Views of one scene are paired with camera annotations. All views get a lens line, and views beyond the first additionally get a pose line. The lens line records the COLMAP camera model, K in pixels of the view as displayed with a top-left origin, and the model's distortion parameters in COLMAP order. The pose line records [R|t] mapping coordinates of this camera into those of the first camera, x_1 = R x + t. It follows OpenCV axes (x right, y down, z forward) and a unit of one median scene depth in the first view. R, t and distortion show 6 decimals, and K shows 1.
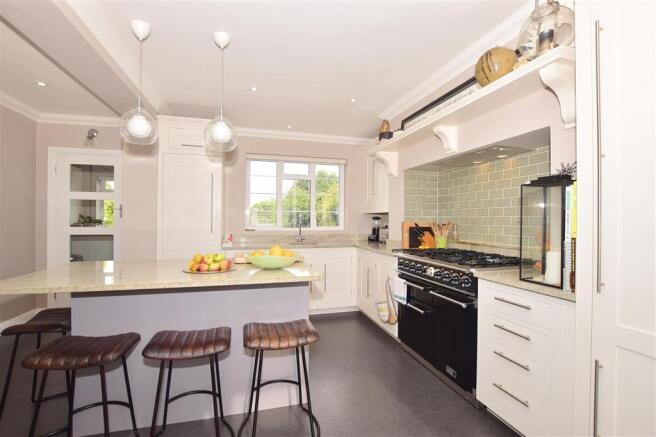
lens RADIAL K [[289.9, 0, 329.6], [0, 289.9, 217.9], [0, 0, 1]] dist [-0.033951, 0.001870]
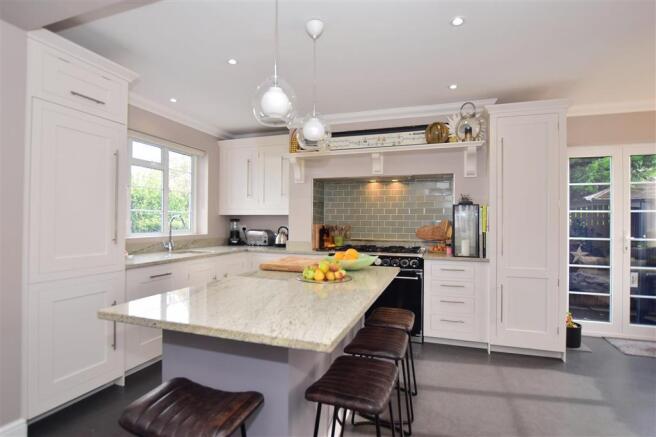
lens RADIAL K [[322.9, 0, 327.7], [0, 322.9, 220.0], [0, 0, 1]] dist [0.000444, -0.000041]
pose [[0.593298, 0.005228, 0.804966, -0.772397], [-0.010513, 0.999944, 0.001254, -0.005357], [-0.804914, -0.009207, 0.593320, 0.217749]]
